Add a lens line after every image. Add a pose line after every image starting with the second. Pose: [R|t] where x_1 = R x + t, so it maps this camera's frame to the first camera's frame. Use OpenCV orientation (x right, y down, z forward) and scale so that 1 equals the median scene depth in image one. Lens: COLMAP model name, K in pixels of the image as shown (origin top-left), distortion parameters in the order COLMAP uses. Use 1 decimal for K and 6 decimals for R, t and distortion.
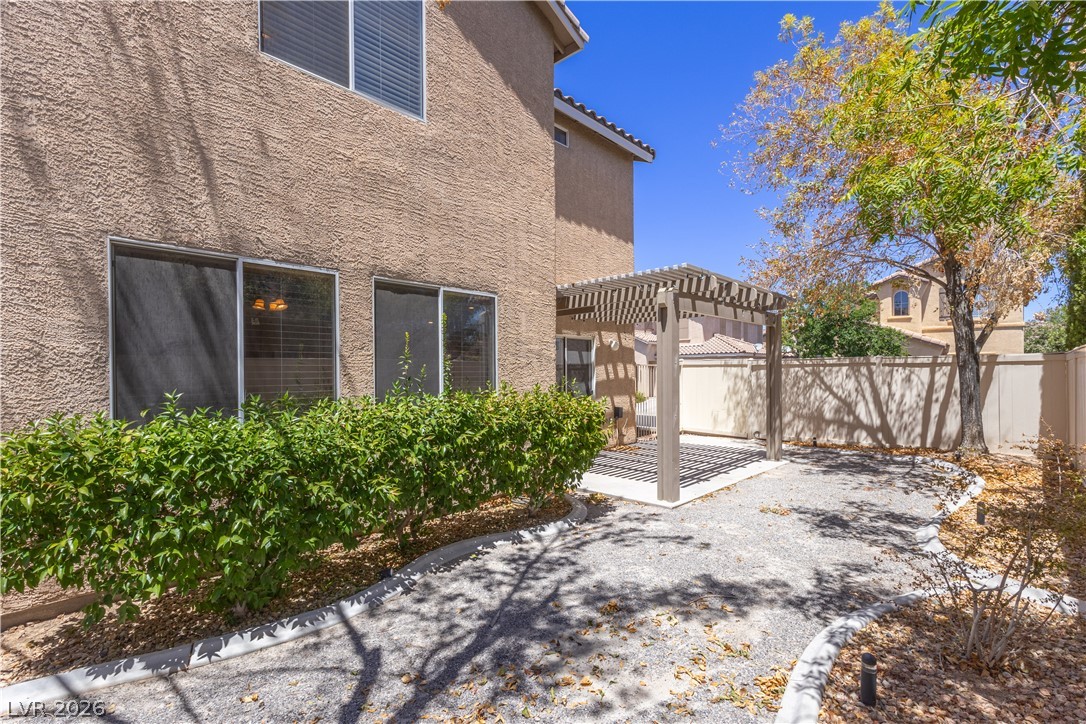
lens RADIAL K [[503.5, 0, 543.0], [0, 503.5, 362.0], [0, 0, 1]] dist [0.002044, 0.000154]
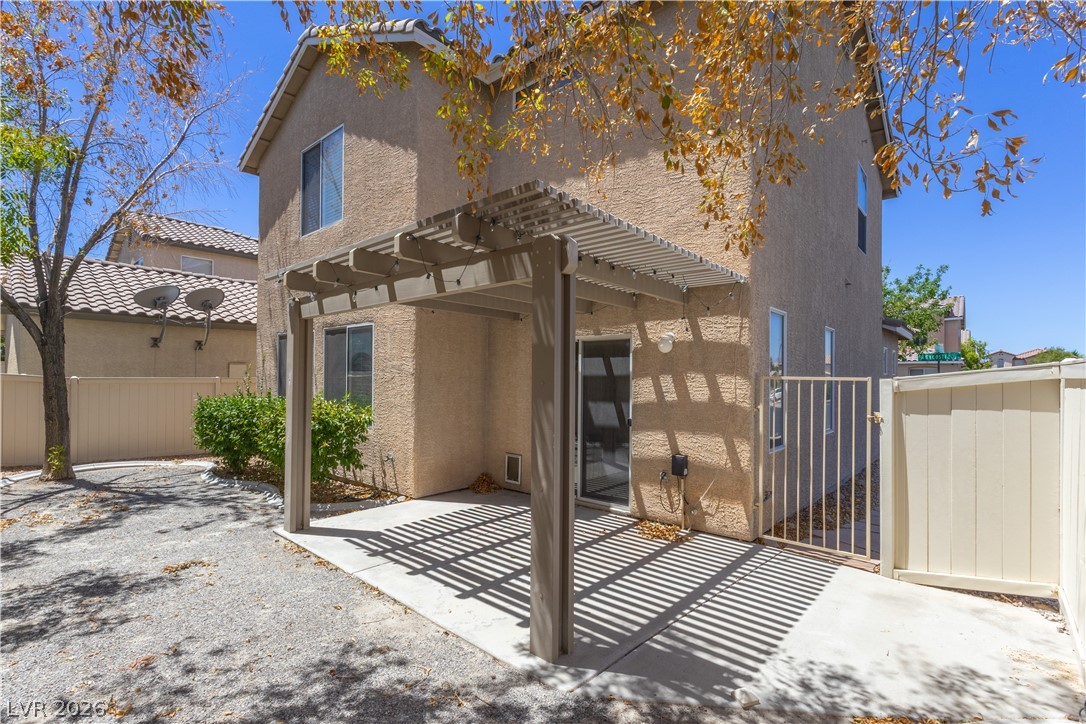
lens RADIAL K [[499.7, 0, 542.0], [0, 499.7, 363.8], [0, 0, 1]] dist [0.002178, -0.000205]
pose [[0.024811, -0.014071, -0.999593, 1.348509], [0.016635, 0.999768, -0.013661, -0.009173], [0.999554, -0.016289, 0.025039, 1.637559]]
